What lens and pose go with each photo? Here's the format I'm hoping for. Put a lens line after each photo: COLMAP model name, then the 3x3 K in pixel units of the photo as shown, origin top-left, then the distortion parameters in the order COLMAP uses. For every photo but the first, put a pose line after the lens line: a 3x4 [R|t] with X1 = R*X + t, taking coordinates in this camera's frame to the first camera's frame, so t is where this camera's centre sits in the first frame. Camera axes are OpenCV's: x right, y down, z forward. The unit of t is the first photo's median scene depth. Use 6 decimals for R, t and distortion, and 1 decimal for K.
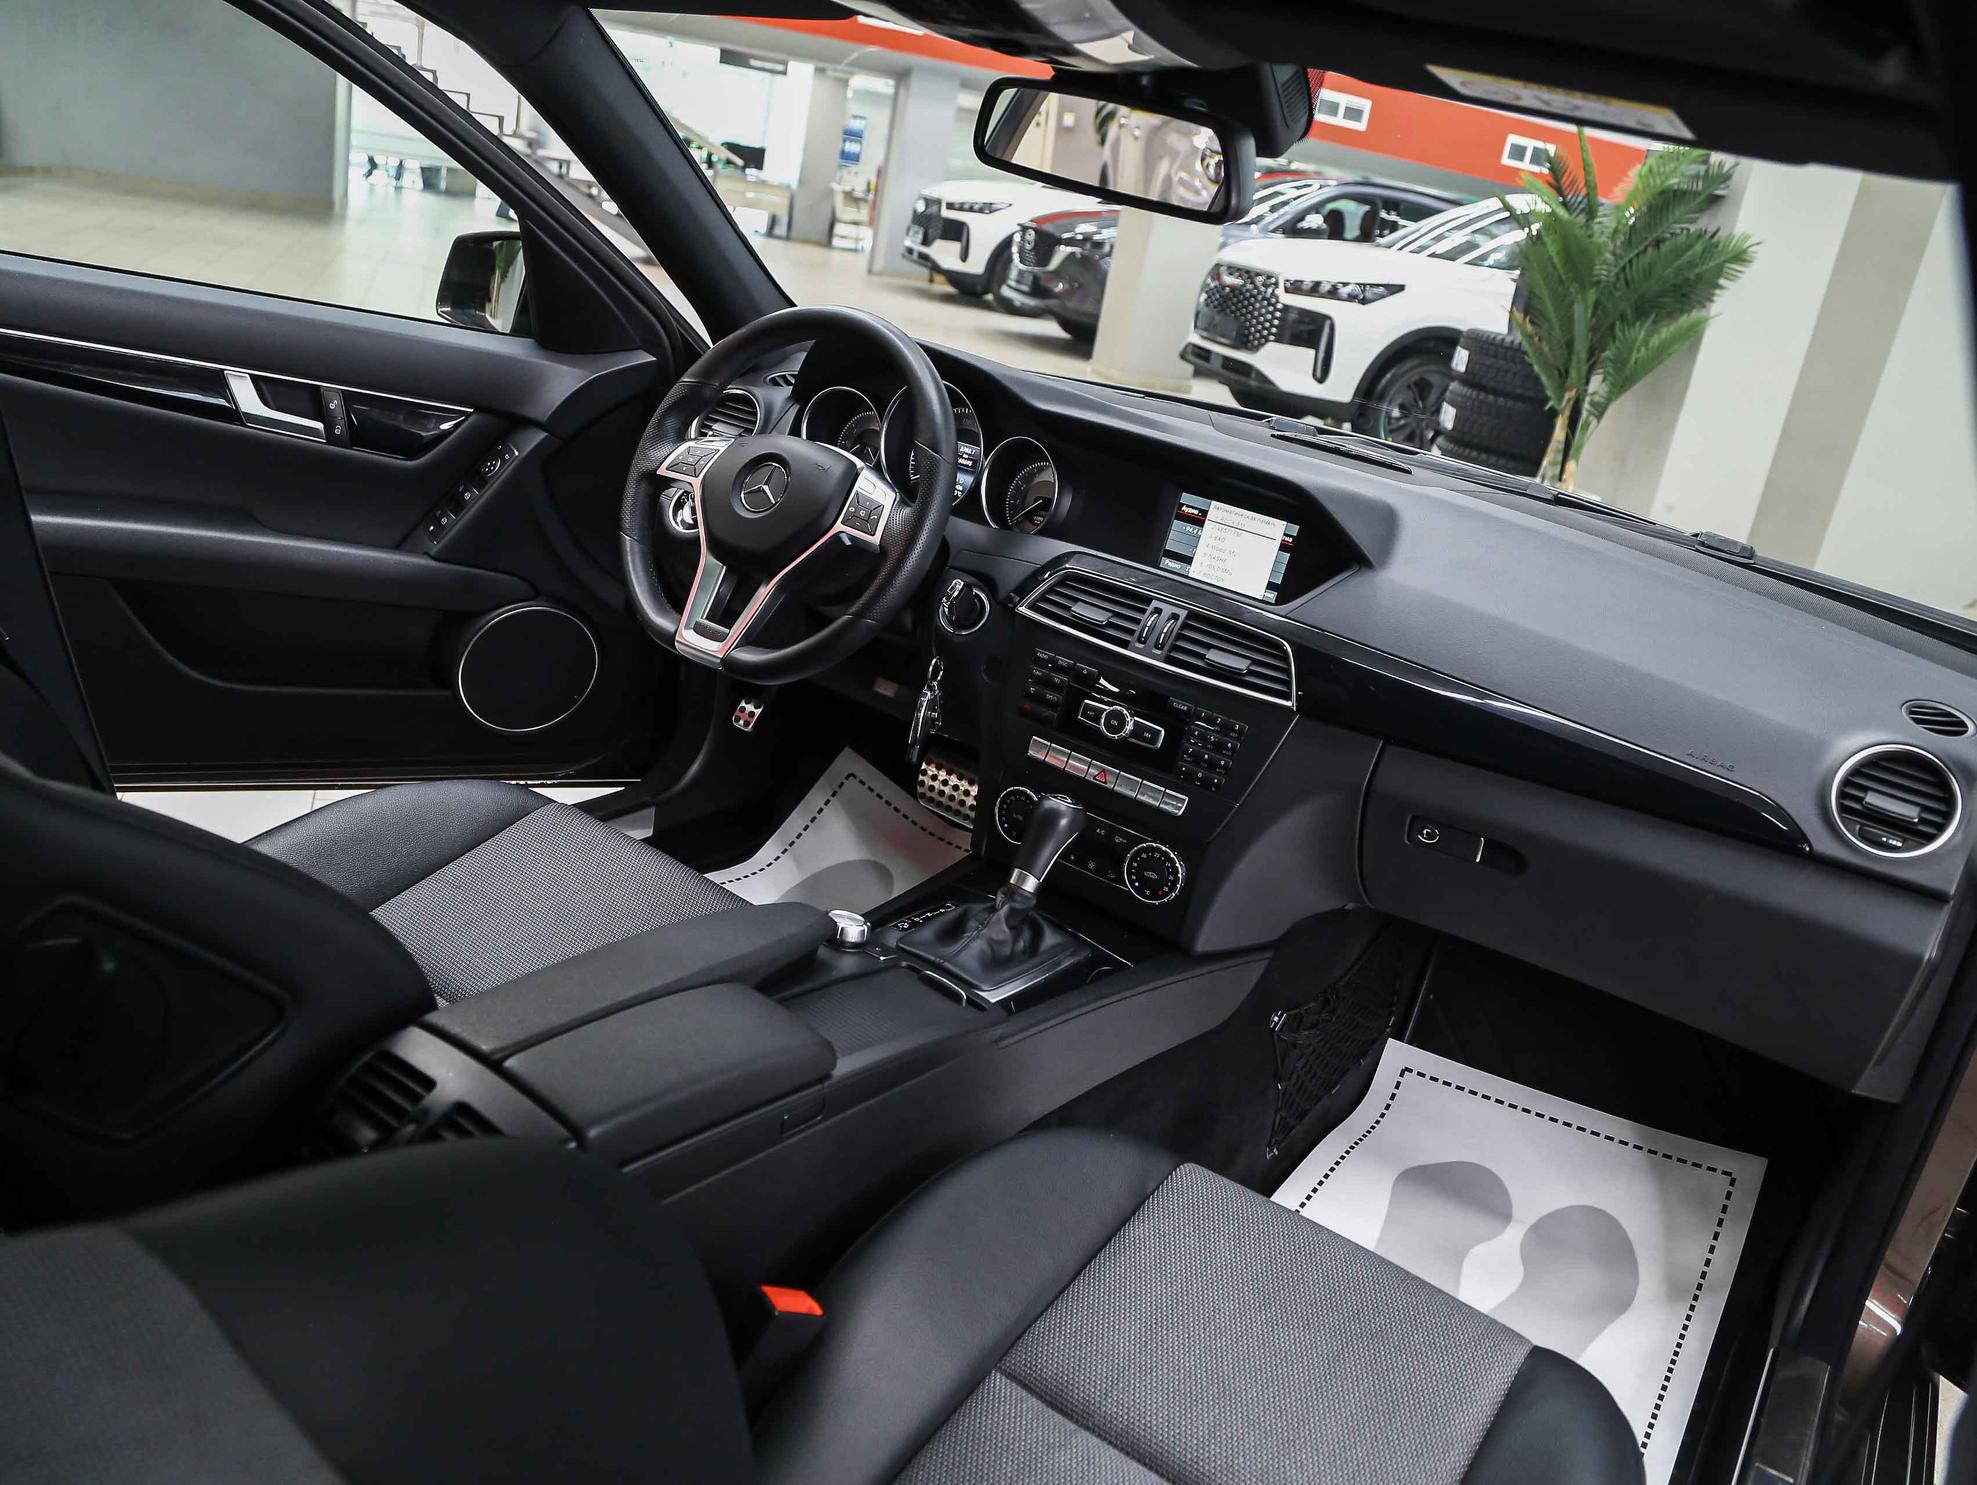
lens RADIAL K [[1594.8, 0, 988.5], [0, 1594.8, 742.5], [0, 0, 1]] dist [-0.113758, 0.054309]
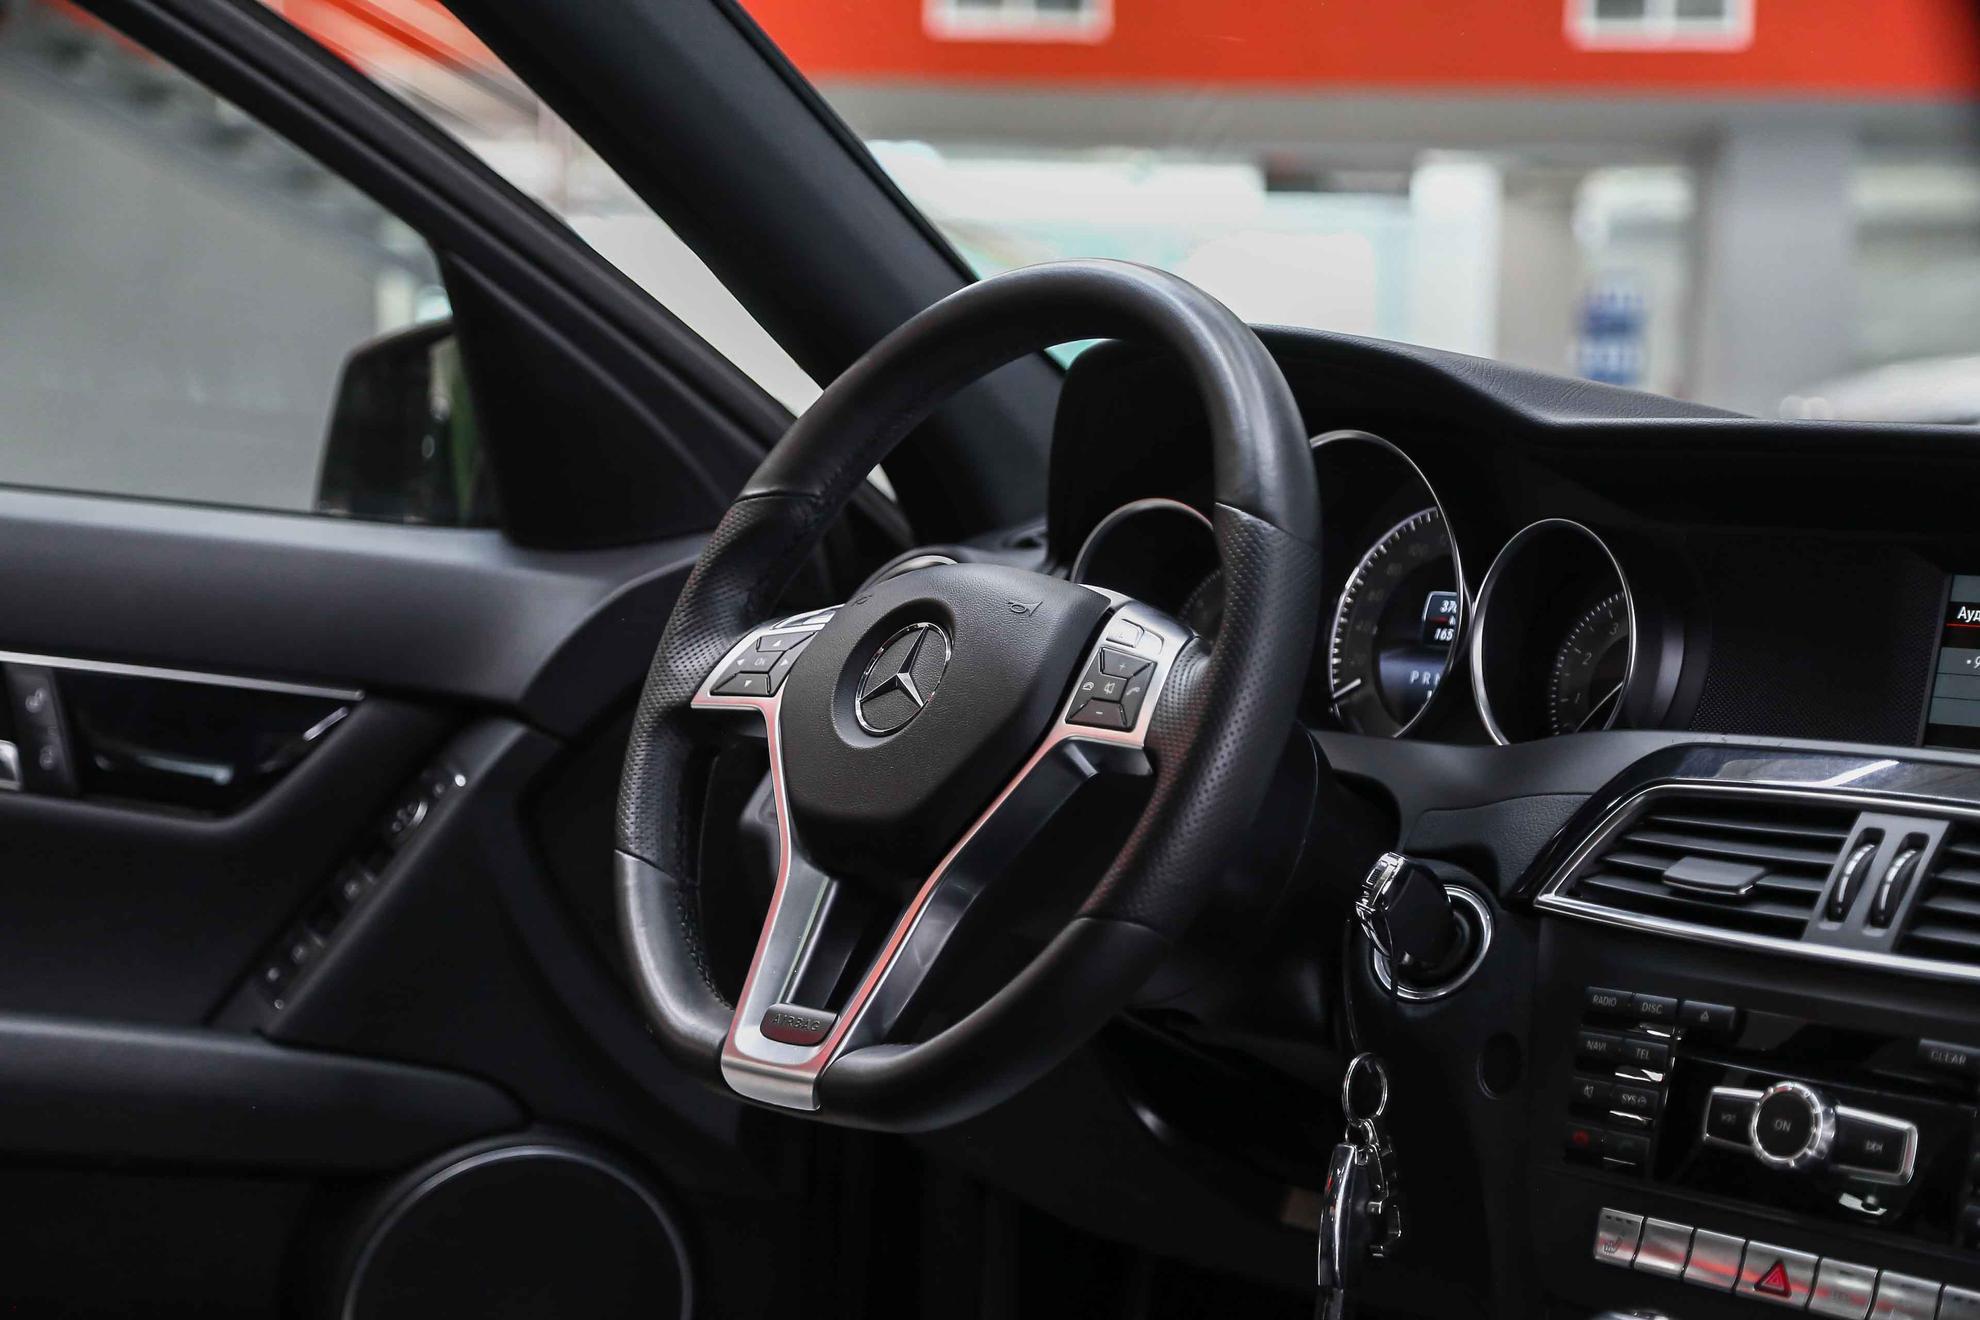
lens RADIAL K [[4133.4, 0, 969.8], [0, 4133.4, 654.8], [0, 0, 1]] dist [0.377257, -0.034640]
pose [[0.956130, -0.134132, -0.260430, 0.156698], [0.046336, 0.947070, -0.317665, 0.176343], [0.289254, 0.291662, 0.911737, -0.006381]]
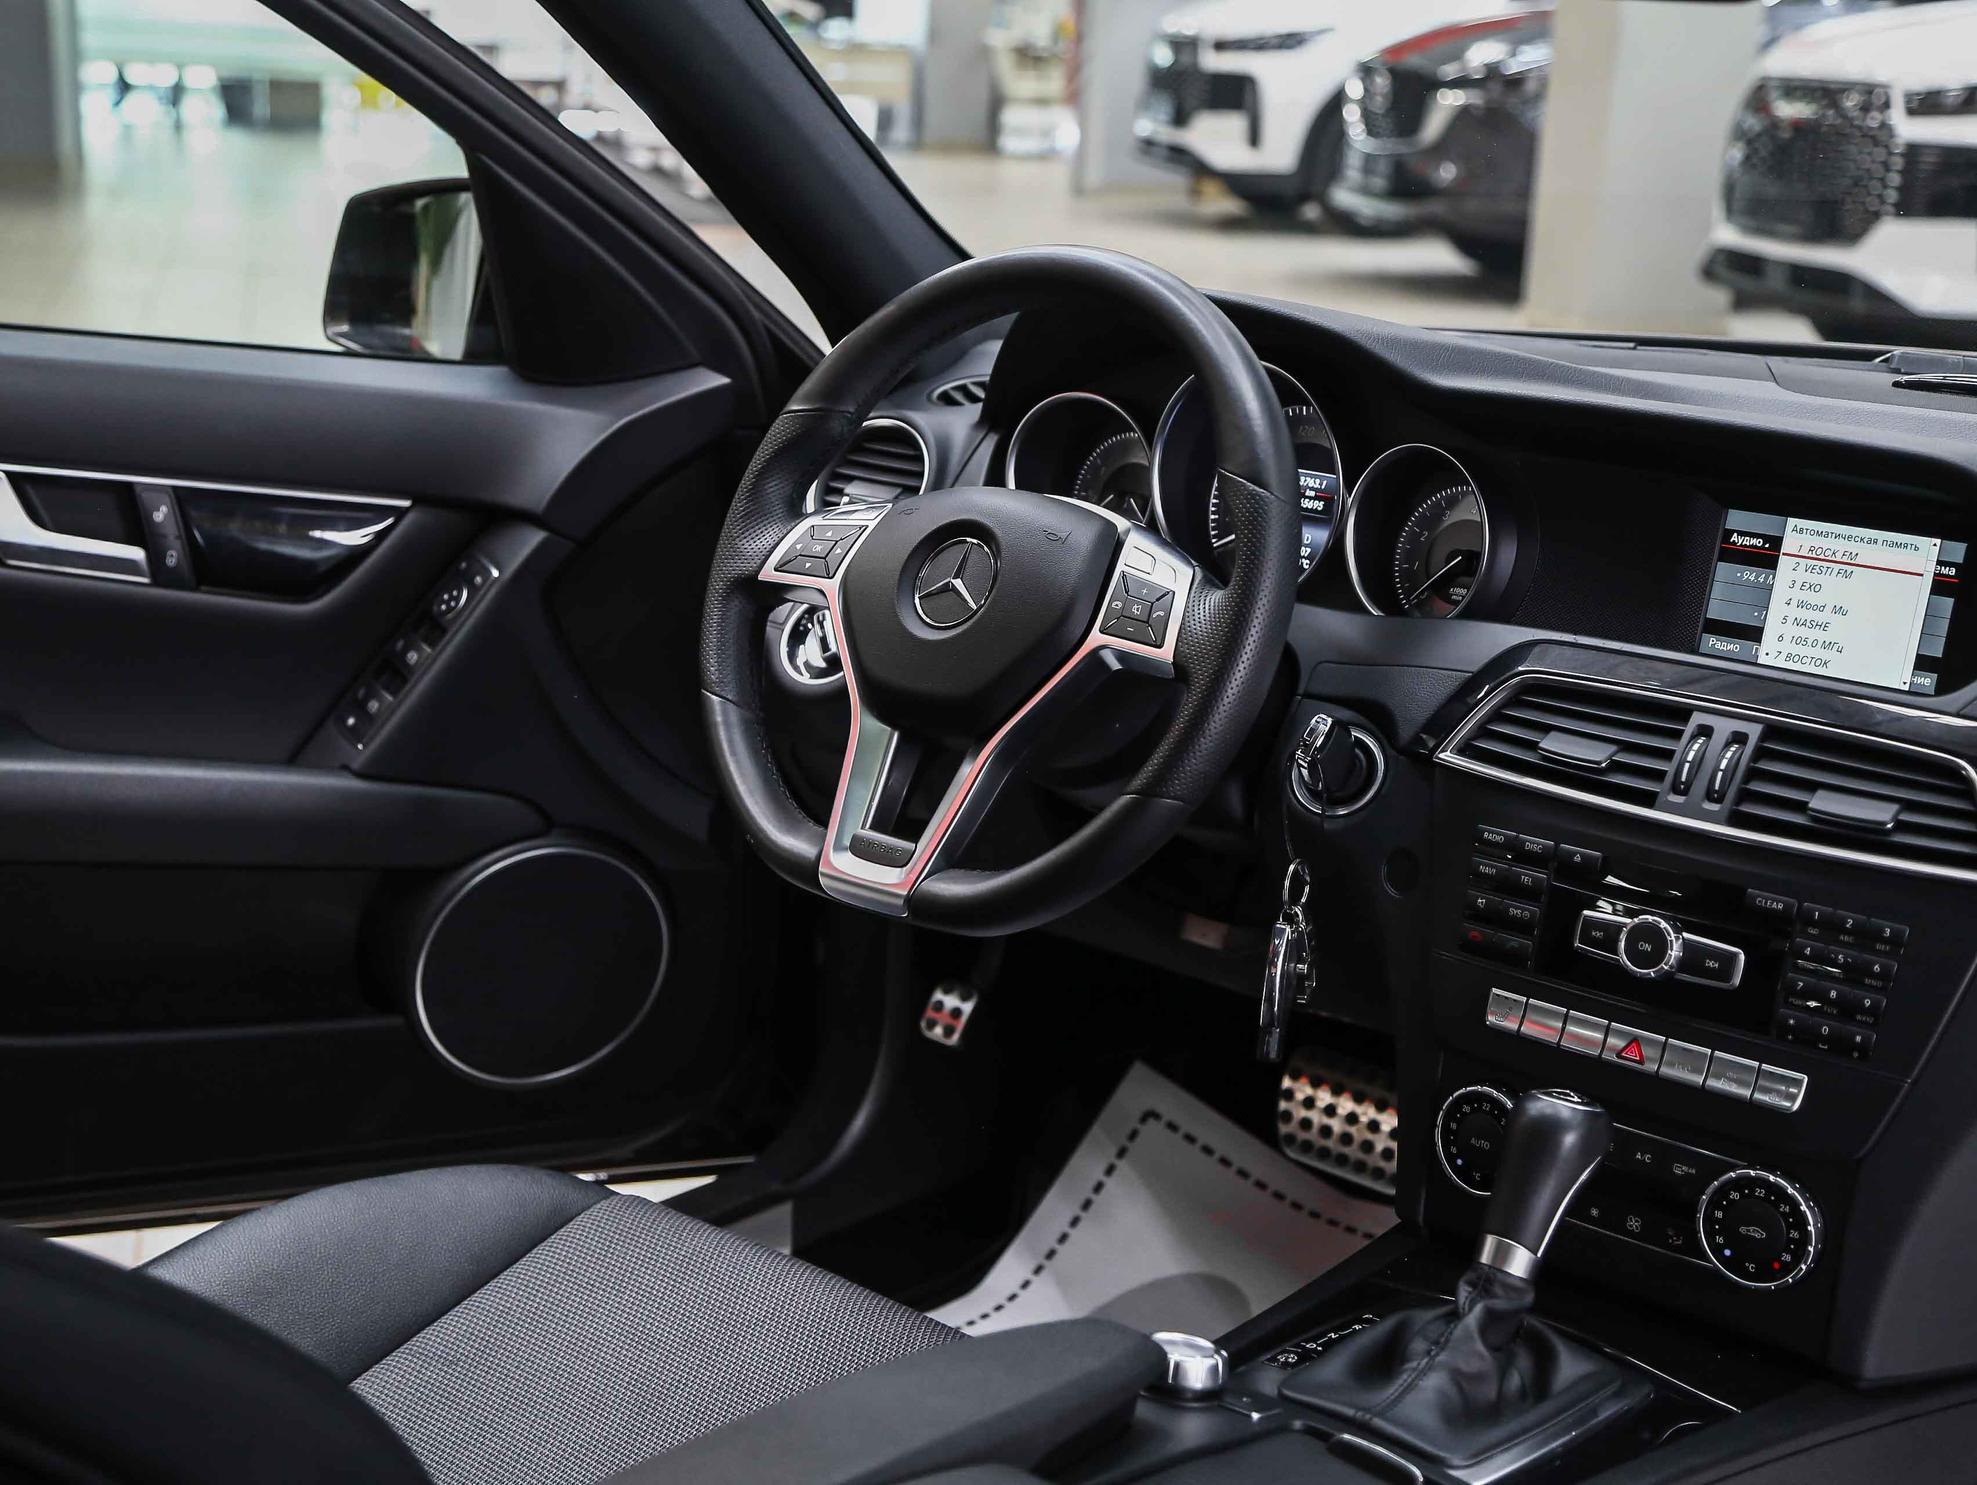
lens RADIAL K [[3126.9, 0, 988.5], [0, 3126.9, 742.5], [0, 0, 1]] dist [0.176593, -0.026376]
pose [[0.988122, -0.100347, -0.116383, -0.007646], [0.086400, 0.989098, -0.119250, 0.024569], [0.127080, 0.107778, 0.986020, -0.067623]]
